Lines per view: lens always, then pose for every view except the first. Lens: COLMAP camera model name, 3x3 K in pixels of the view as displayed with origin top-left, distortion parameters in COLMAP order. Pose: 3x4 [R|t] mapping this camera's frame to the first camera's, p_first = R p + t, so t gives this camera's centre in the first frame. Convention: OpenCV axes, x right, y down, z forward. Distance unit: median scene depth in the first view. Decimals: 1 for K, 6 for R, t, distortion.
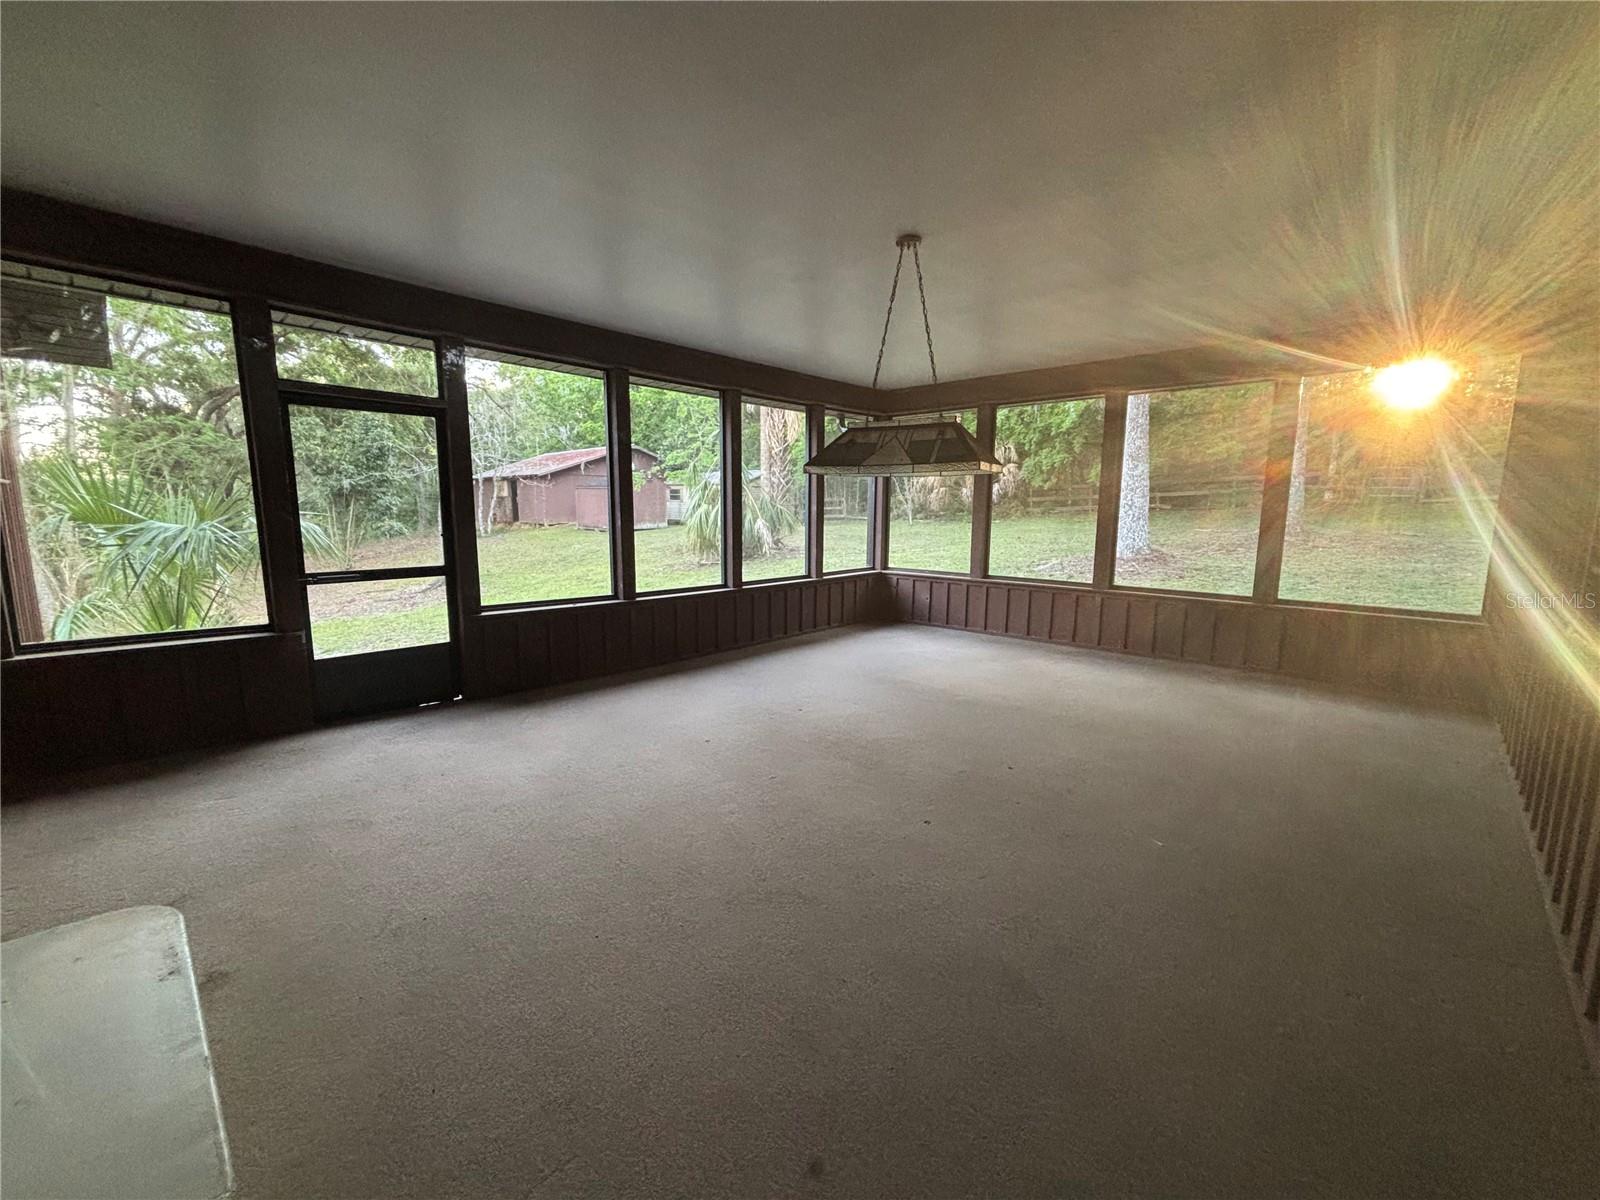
lens RADIAL K [[655.2, 0, 802.5], [0, 655.2, 616.9], [0, 0, 1]] dist [-0.001037, 0.000963]
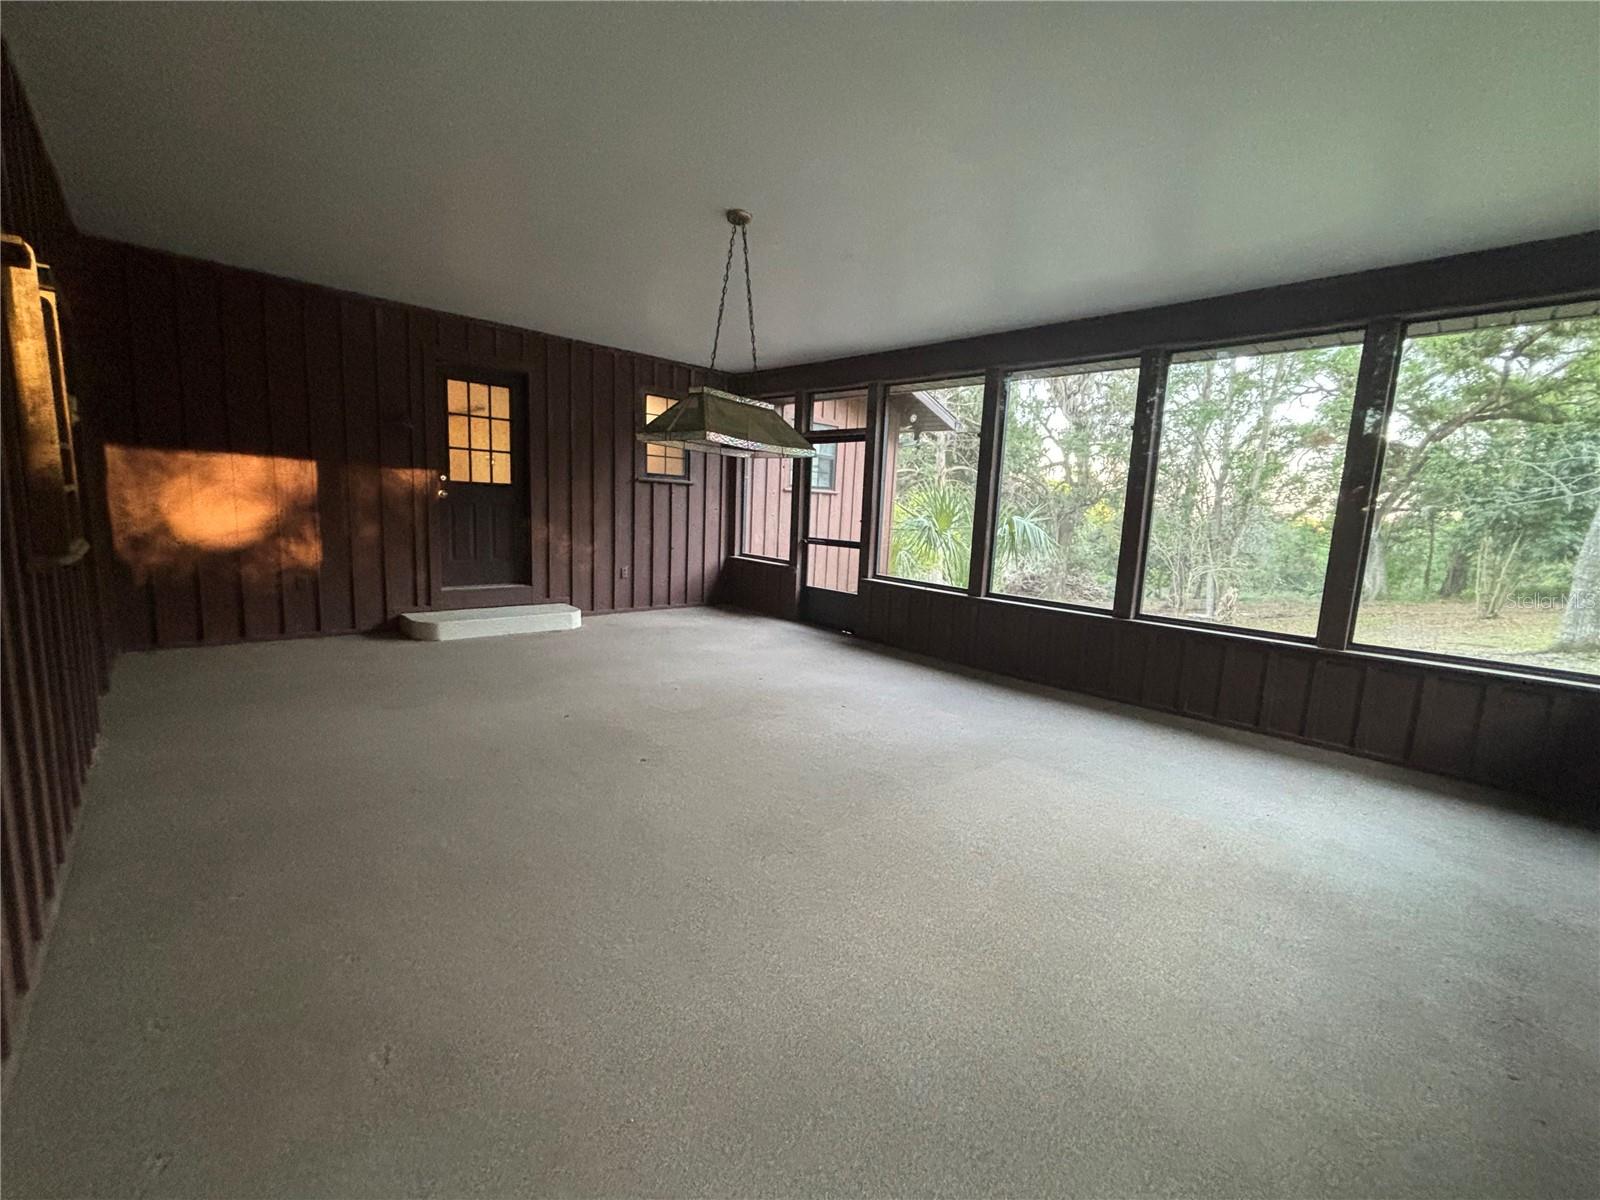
lens RADIAL K [[657.2, 0, 800.0], [0, 657.2, 600.0], [0, 0, 1]] dist [-0.001962, 0.003766]
pose [[-0.068836, 0.129405, -0.989200, 0.916109], [-0.201035, 0.969412, 0.140806, -0.129333], [0.977163, 0.208556, -0.040716, 0.924865]]
